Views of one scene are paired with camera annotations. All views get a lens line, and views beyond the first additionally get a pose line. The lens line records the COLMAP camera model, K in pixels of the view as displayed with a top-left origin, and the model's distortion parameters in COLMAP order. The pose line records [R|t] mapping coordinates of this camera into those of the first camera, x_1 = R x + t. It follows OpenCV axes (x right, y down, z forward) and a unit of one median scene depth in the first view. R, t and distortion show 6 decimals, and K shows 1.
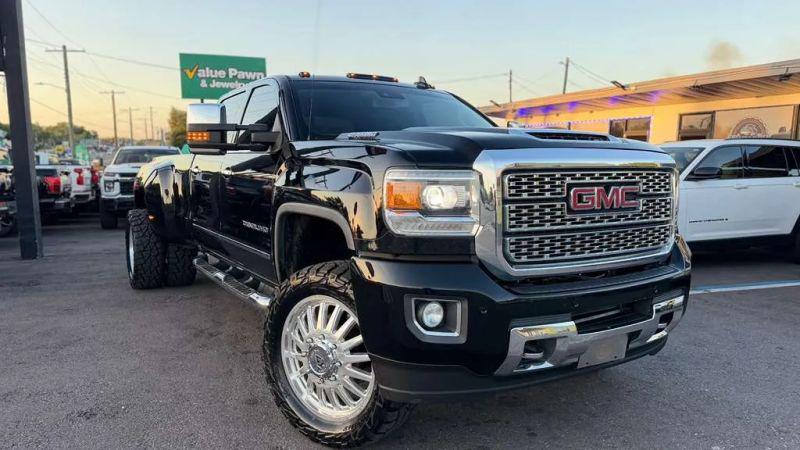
lens RADIAL K [[557.2, 0, 395.2], [0, 557.2, 228.2], [0, 0, 1]] dist [0.045539, -0.042544]
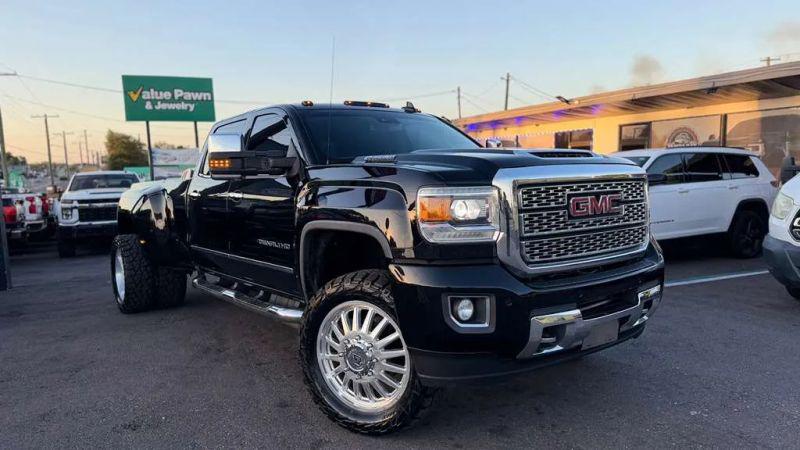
lens RADIAL K [[557.2, 0, 393.9], [0, 557.2, 227.9], [0, 0, 1]] dist [0.045539, -0.042544]
pose [[0.995128, -0.042675, 0.088875, -0.139506], [0.045106, 0.998656, -0.025517, 0.004677], [-0.087666, 0.029402, 0.995716, -0.127612]]
